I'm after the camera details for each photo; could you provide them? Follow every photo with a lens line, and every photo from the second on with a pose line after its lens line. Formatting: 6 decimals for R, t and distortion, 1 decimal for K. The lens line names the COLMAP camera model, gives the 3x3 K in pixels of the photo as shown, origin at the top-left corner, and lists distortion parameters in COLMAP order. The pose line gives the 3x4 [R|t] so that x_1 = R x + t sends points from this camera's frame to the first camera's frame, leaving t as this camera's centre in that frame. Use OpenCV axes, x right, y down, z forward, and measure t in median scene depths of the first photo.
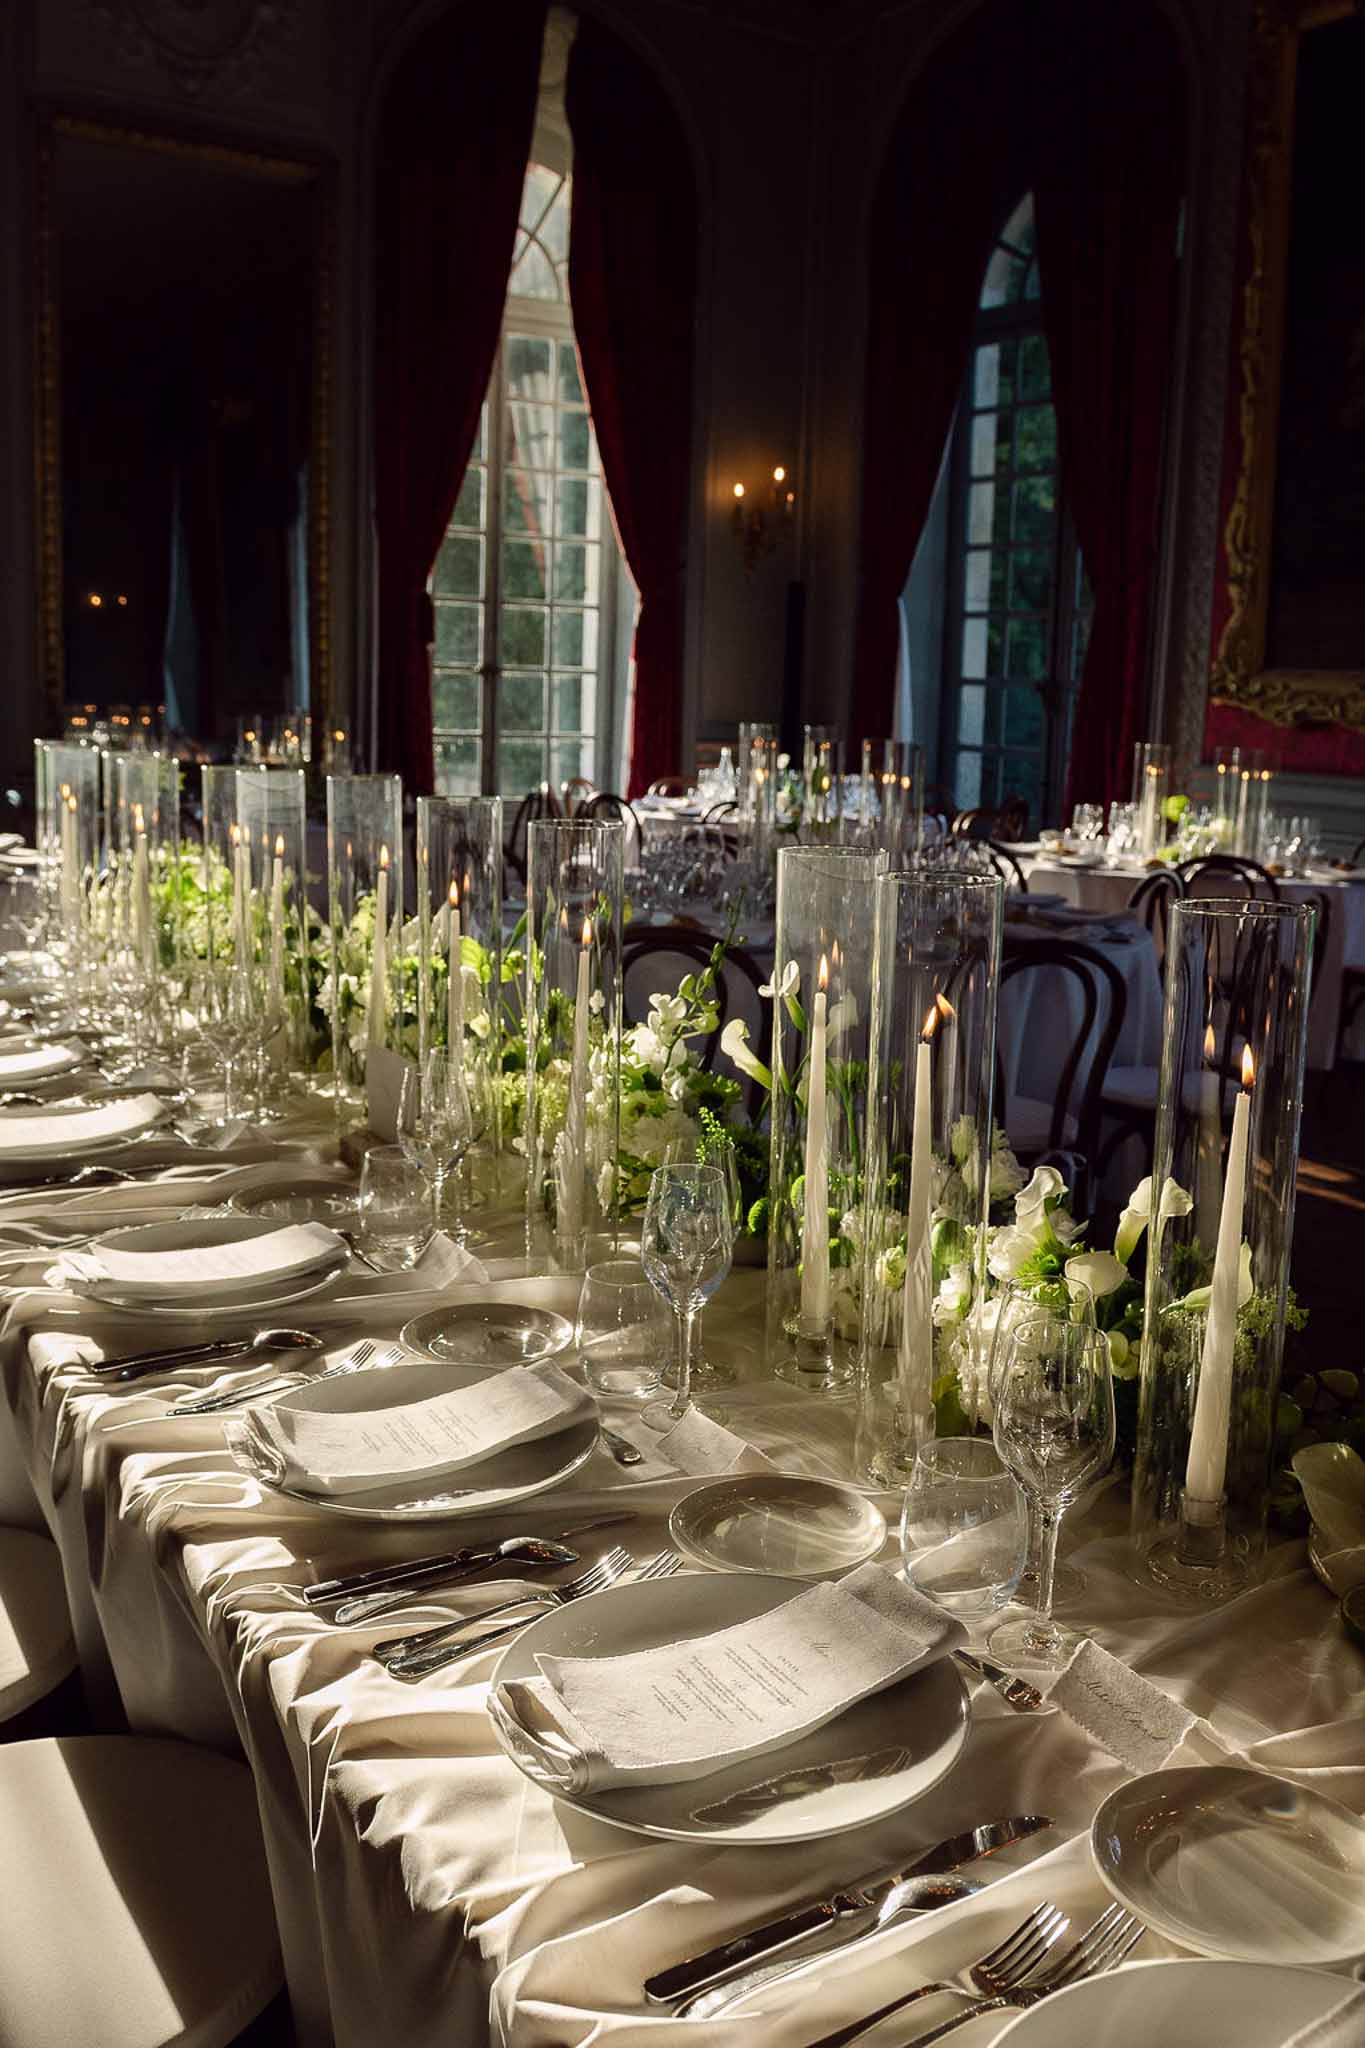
lens RADIAL K [[1776.7, 0, 683.3], [0, 1776.7, 1077.7], [0, 0, 1]] dist [-0.078638, 0.080326]
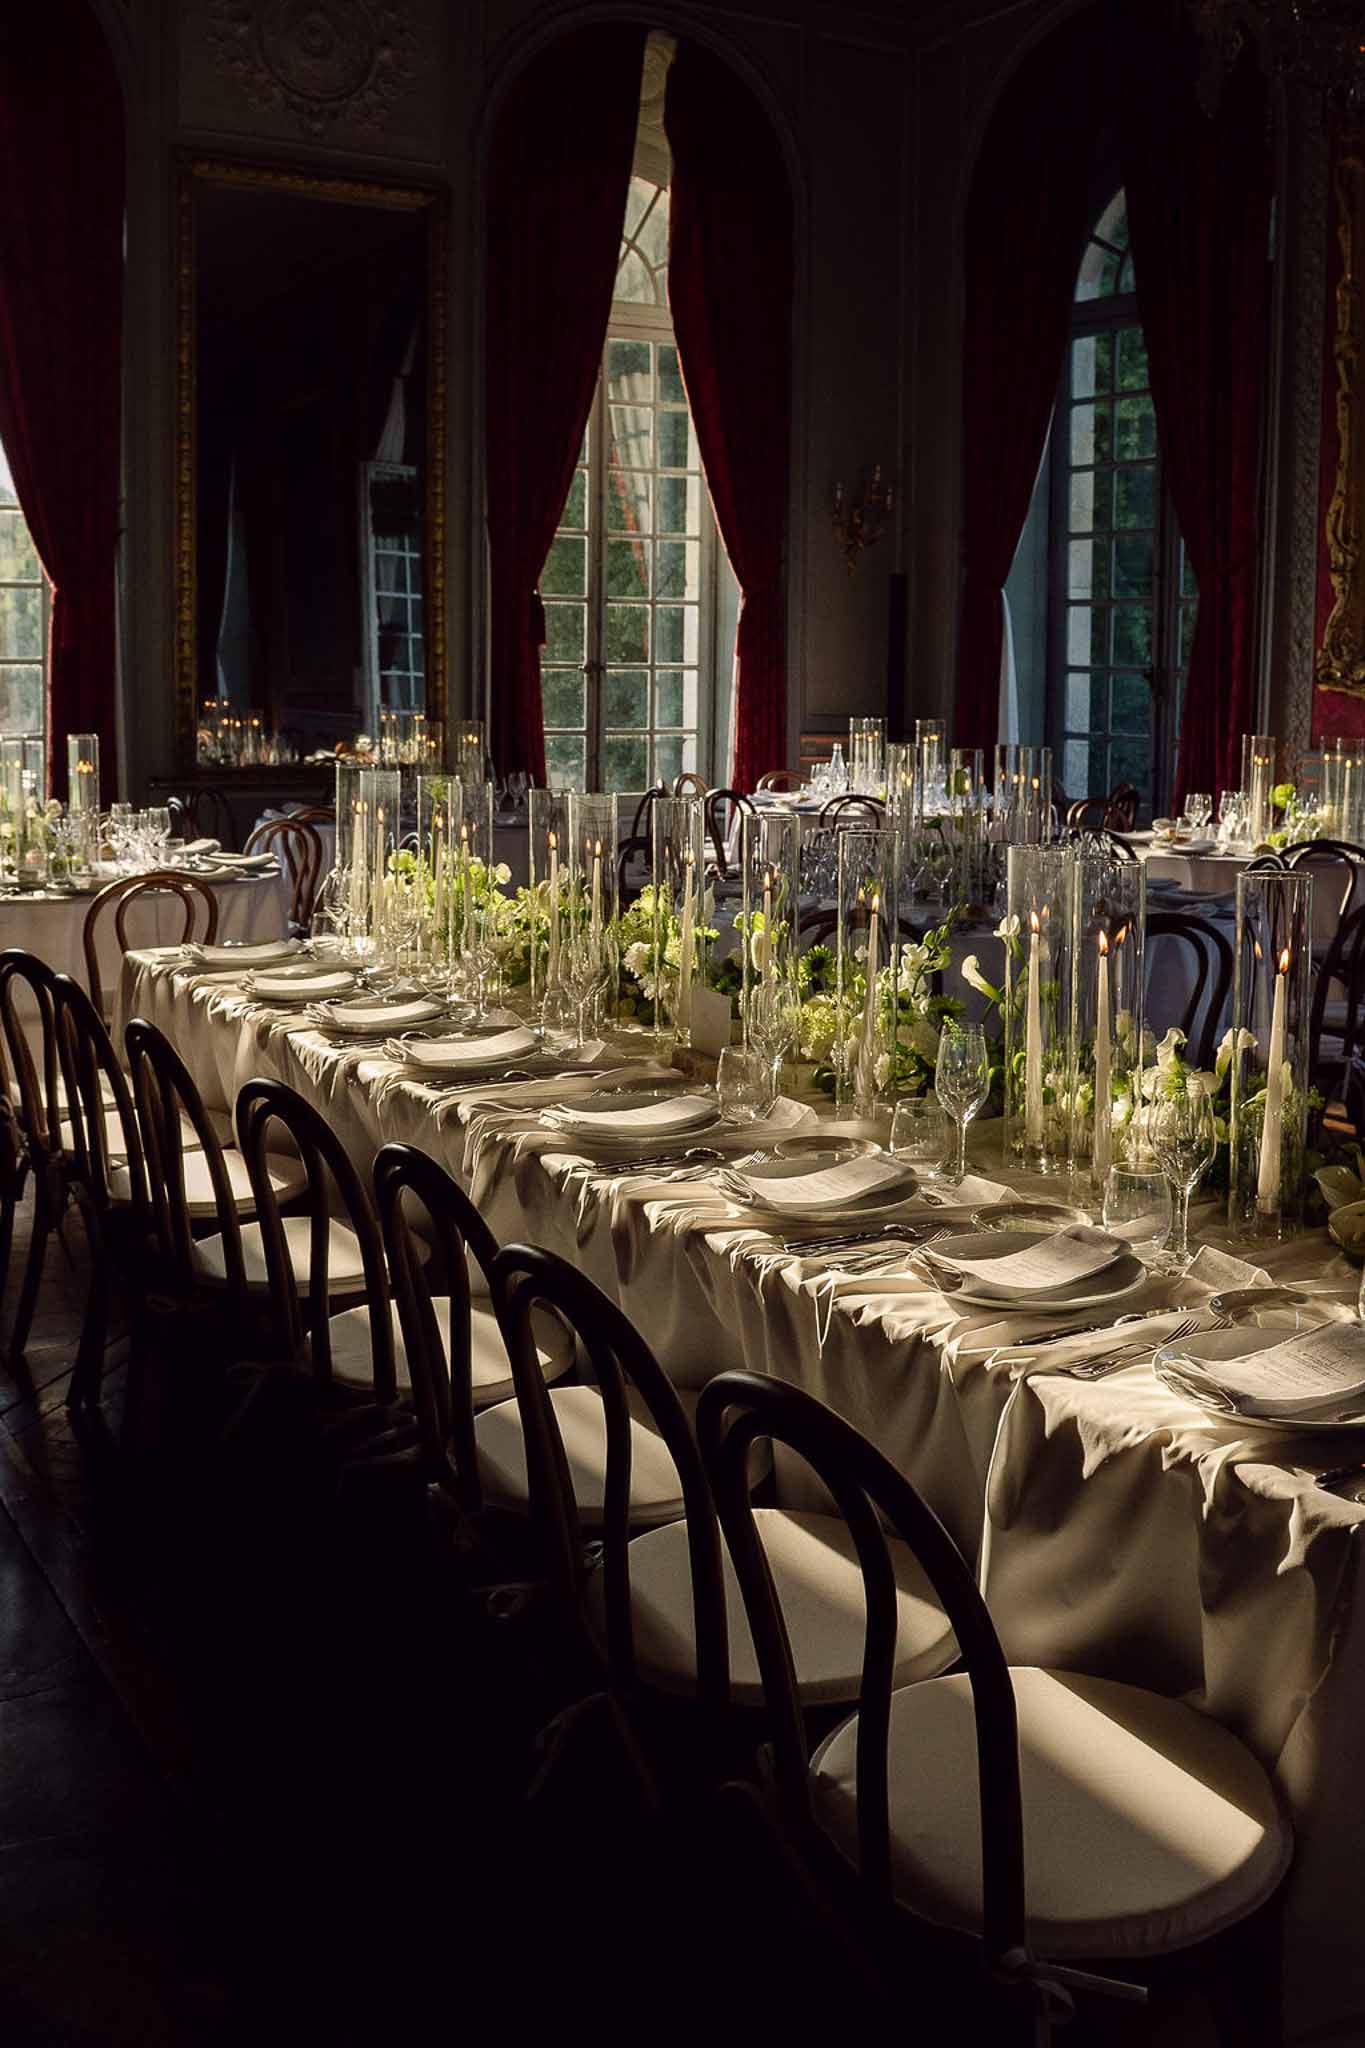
lens RADIAL K [[2001.3, 0, 681.3], [0, 2001.3, 933.0], [0, 0, 1]] dist [-0.046290, 0.007059]
pose [[0.999348, -0.015466, -0.032628, -0.032144], [0.012736, 0.996529, -0.082266, 0.017062], [0.033787, 0.081797, 0.996076, -0.146759]]
